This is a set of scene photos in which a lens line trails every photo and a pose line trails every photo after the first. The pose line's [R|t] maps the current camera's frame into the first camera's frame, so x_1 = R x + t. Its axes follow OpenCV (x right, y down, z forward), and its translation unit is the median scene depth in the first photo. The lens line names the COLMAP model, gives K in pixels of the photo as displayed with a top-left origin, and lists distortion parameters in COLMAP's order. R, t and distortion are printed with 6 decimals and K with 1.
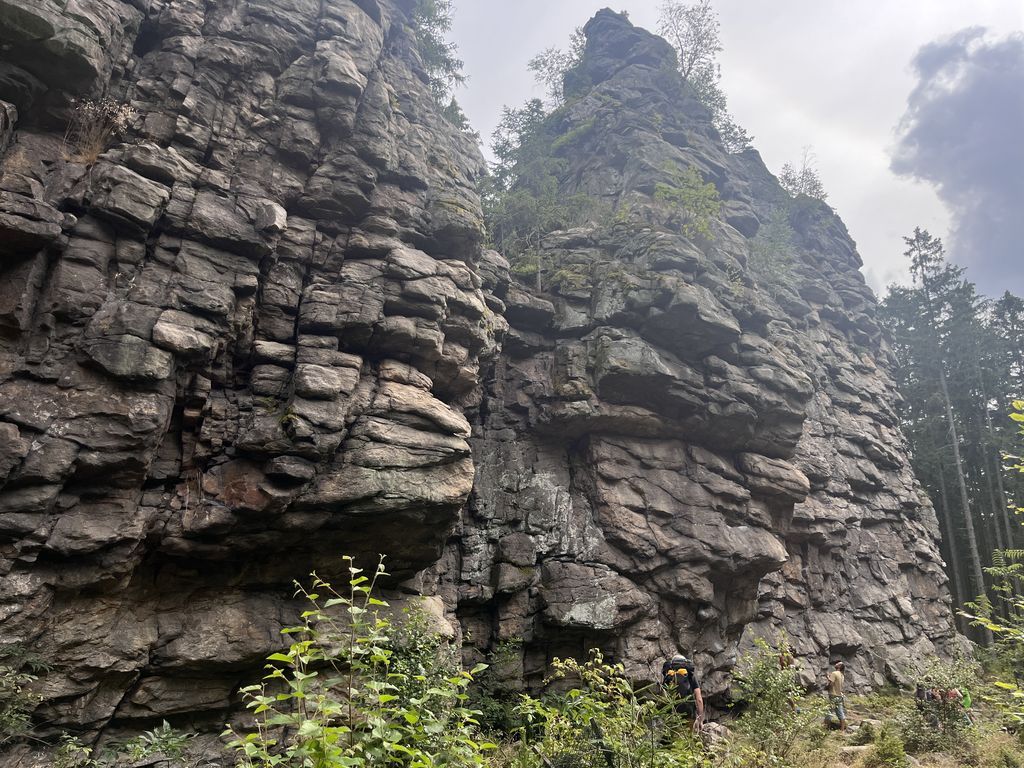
lens RADIAL K [[779.3, 0, 510.7], [0, 779.3, 386.7], [0, 0, 1]] dist [0.066392, -0.078523]
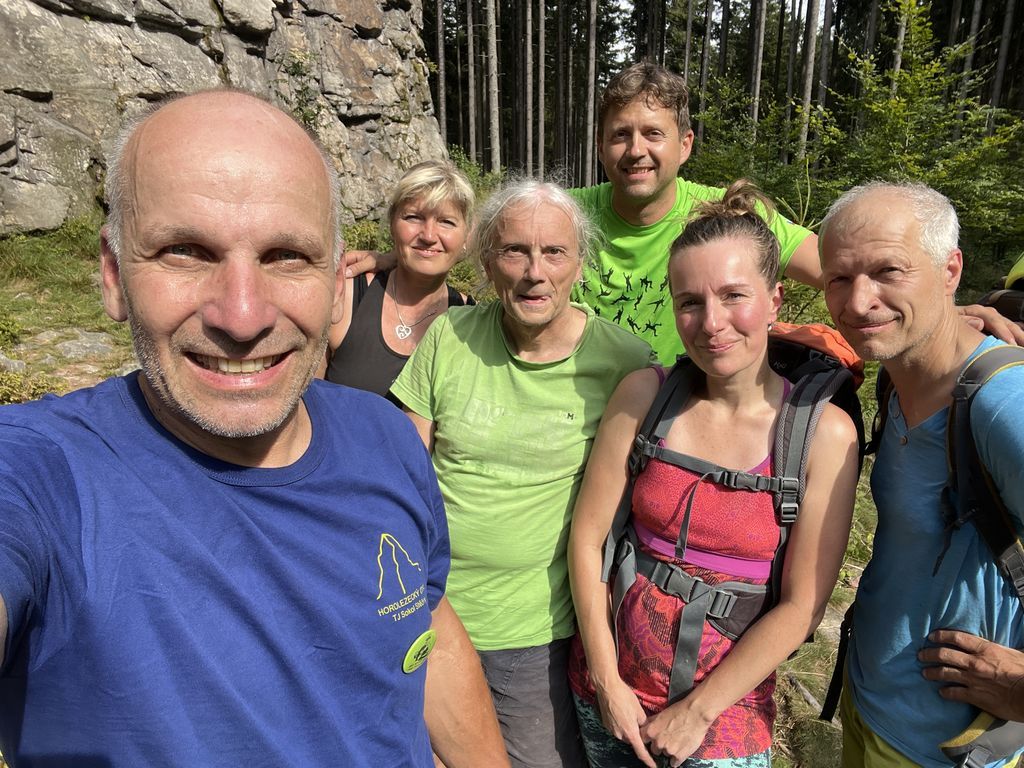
lens RADIAL K [[746.6, 0, 512.0], [0, 746.6, 384.0], [0, 0, 1]] dist [0.058446, -0.078680]
pose [[0.867254, -0.147975, 0.475368, 1.047206], [-0.130464, 0.853899, 0.503821, 0.597305], [-0.480469, -0.498959, 0.721242, 1.558531]]
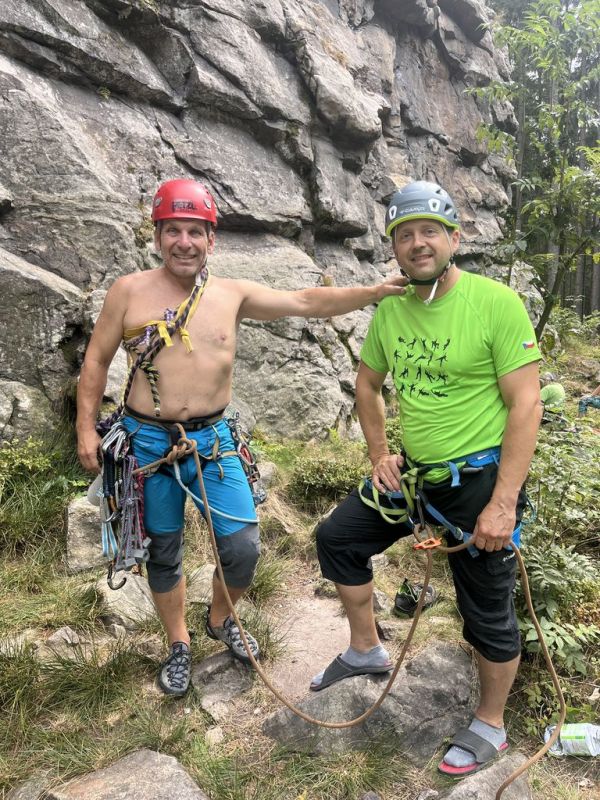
lens RADIAL K [[608.9, 0, 296.0], [0, 608.9, 400.6], [0, 0, 1]] dist [0.066392, -0.078523]
pose [[0.983857, -0.059504, 0.168775, 1.118330], [-0.013995, 0.914630, 0.404049, 0.718012], [-0.178410, -0.399888, 0.899033, 1.995301]]
